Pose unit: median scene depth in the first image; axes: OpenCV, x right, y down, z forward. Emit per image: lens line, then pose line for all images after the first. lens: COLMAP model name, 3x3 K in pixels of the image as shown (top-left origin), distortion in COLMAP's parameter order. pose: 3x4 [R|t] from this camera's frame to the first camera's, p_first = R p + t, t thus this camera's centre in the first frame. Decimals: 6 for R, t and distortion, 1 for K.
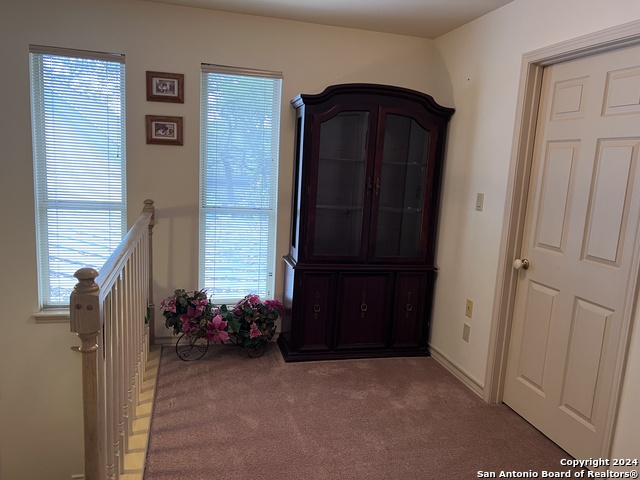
lens RADIAL K [[481.9, 0, 319.0], [0, 481.9, 241.4], [0, 0, 1]] dist [0.061409, -0.078752]
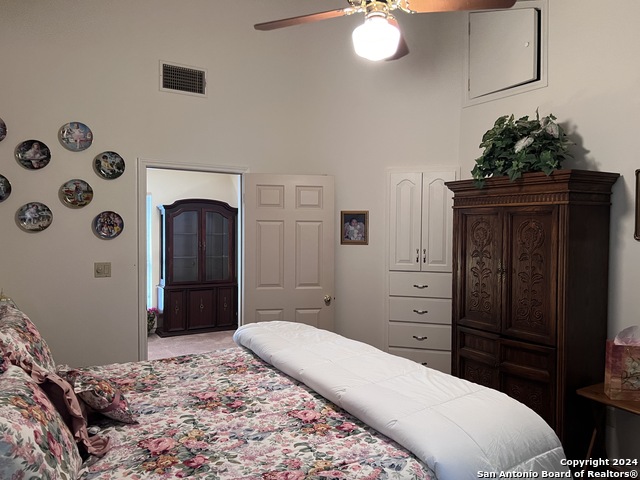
lens RADIAL K [[481.9, 0, 321.9], [0, 481.9, 241.3], [0, 0, 1]] dist [0.061409, -0.078752]
pose [[0.959473, -0.056015, 0.276176, 0.034179], [0.090515, 0.989372, -0.113795, 0.144425], [-0.266867, 0.134182, 0.954347, -1.083451]]
